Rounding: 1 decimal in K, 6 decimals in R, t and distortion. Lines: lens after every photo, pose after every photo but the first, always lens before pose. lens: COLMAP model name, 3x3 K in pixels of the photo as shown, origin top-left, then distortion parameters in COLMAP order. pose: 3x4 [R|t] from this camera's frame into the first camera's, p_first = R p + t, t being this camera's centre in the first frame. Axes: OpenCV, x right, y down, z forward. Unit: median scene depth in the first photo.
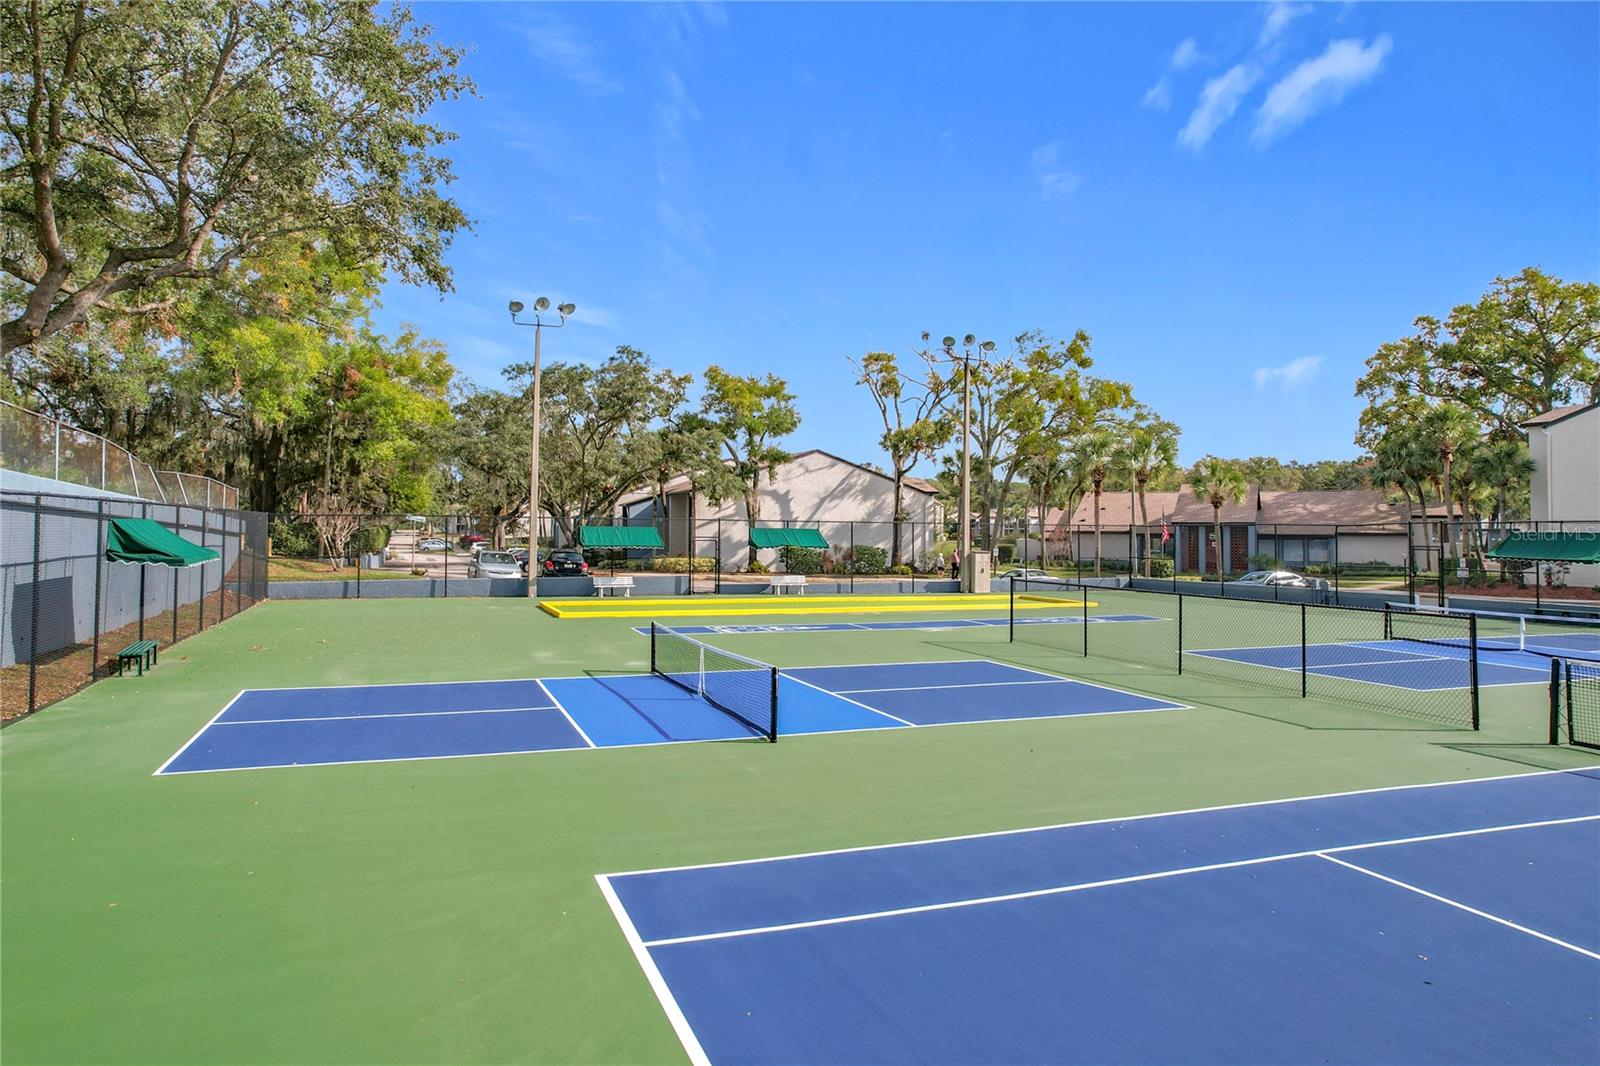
lens RADIAL K [[1044.1, 0, 772.3], [0, 1044.1, 488.5], [0, 0, 1]] dist [-0.077890, 0.062157]
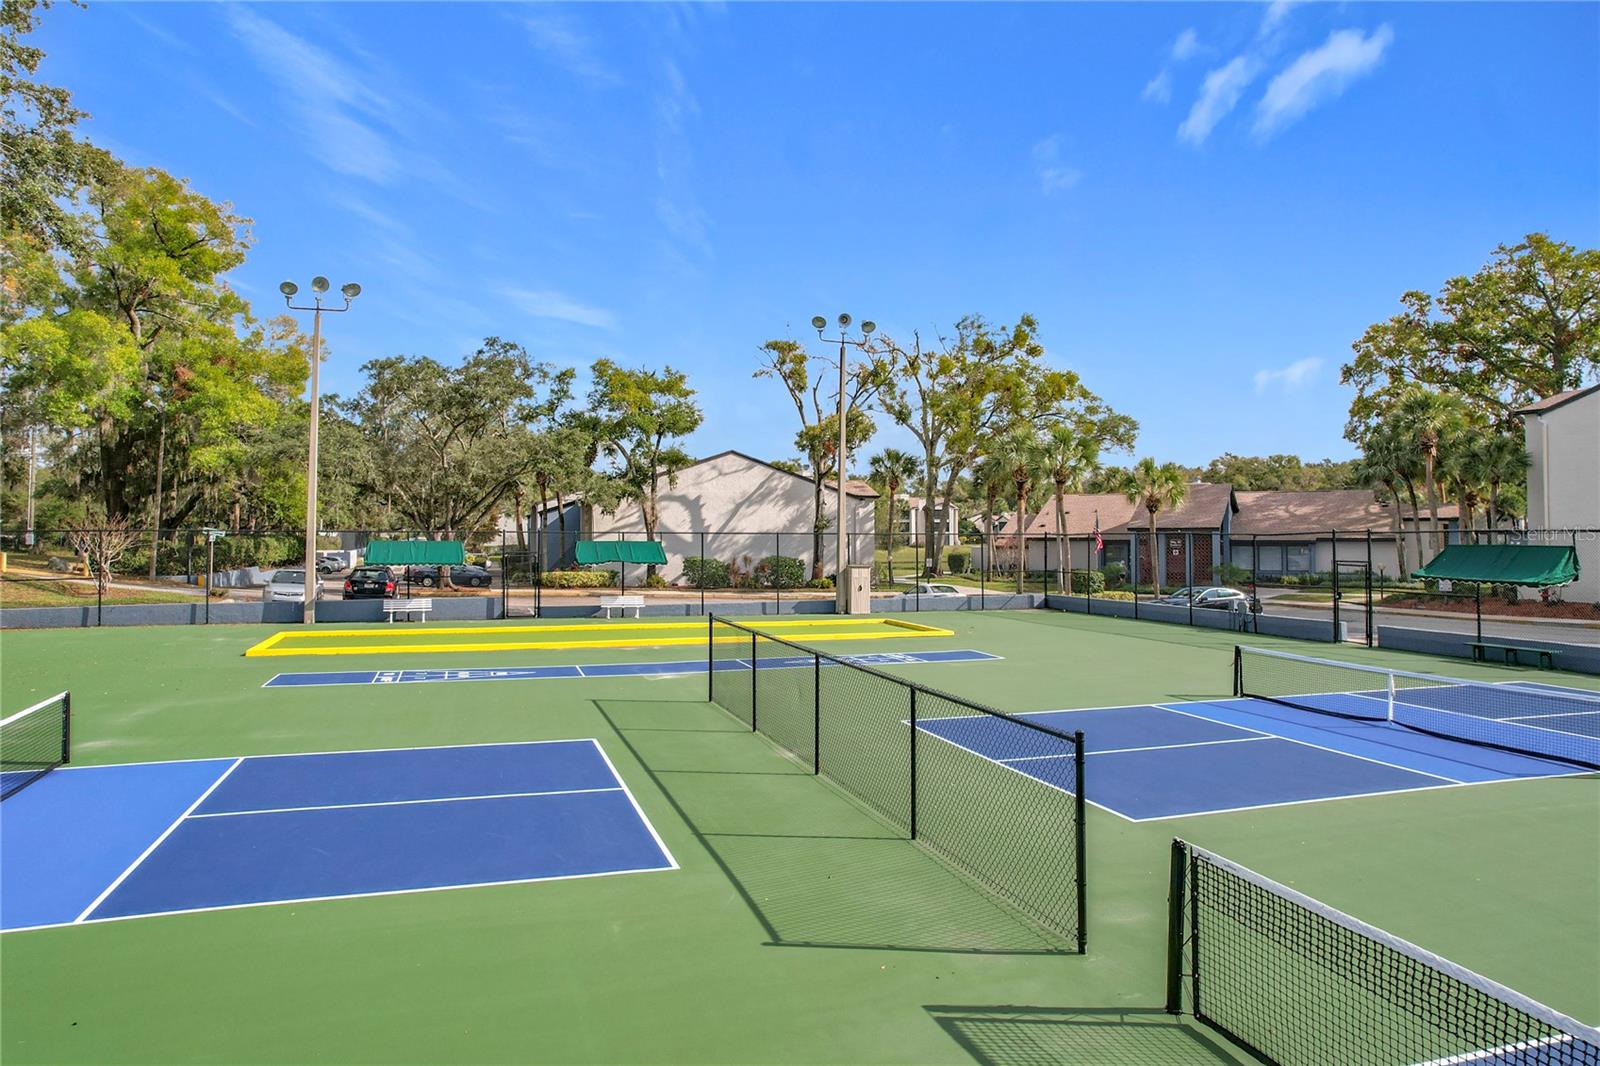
lens RADIAL K [[1044.1, 0, 772.3], [0, 1044.1, 488.5], [0, 0, 1]] dist [-0.077890, 0.062157]
pose [[0.999186, -0.008752, -0.039386, 0.121180], [0.008627, 0.999957, -0.003330, -0.000934], [0.039414, 0.002988, 0.999219, 0.100629]]
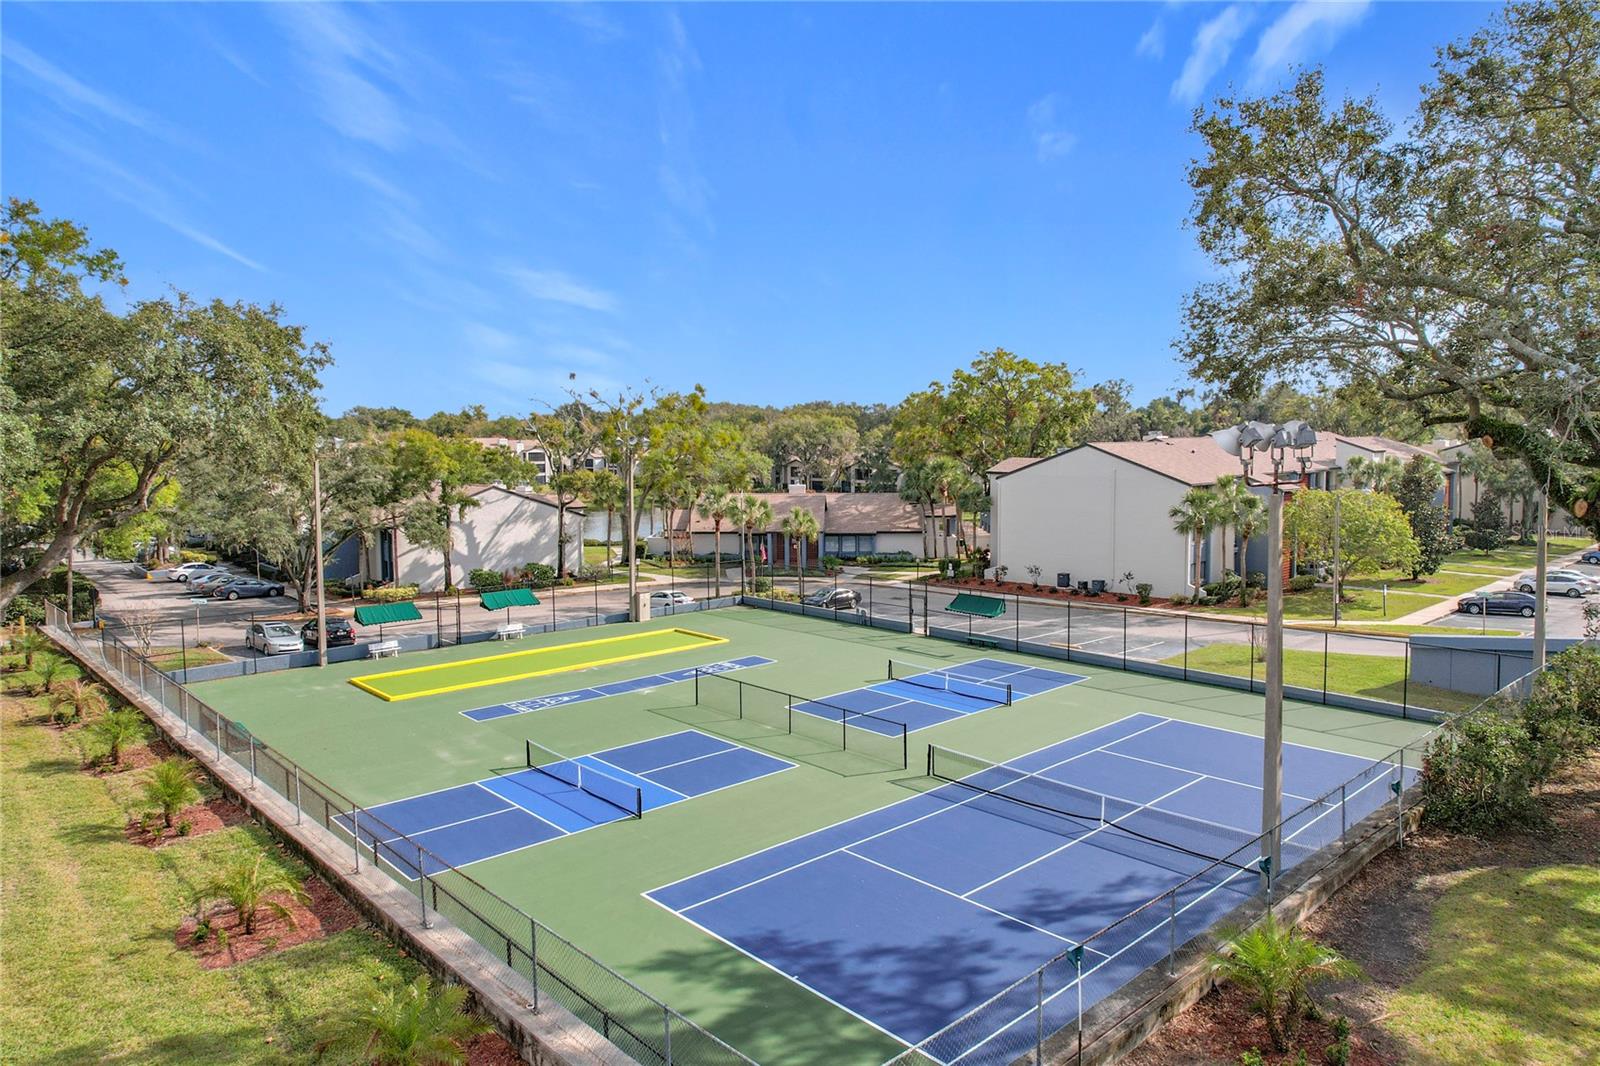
lens RADIAL K [[1033.5, 0, 769.4], [0, 1033.5, 530.0], [0, 0, 1]] dist [-0.075367, 0.062889]
pose [[0.926011, -0.049440, 0.374246, -0.118733], [0.001503, 0.991862, 0.127312, -0.147443], [-0.377494, -0.117330, 0.918549, -0.249590]]
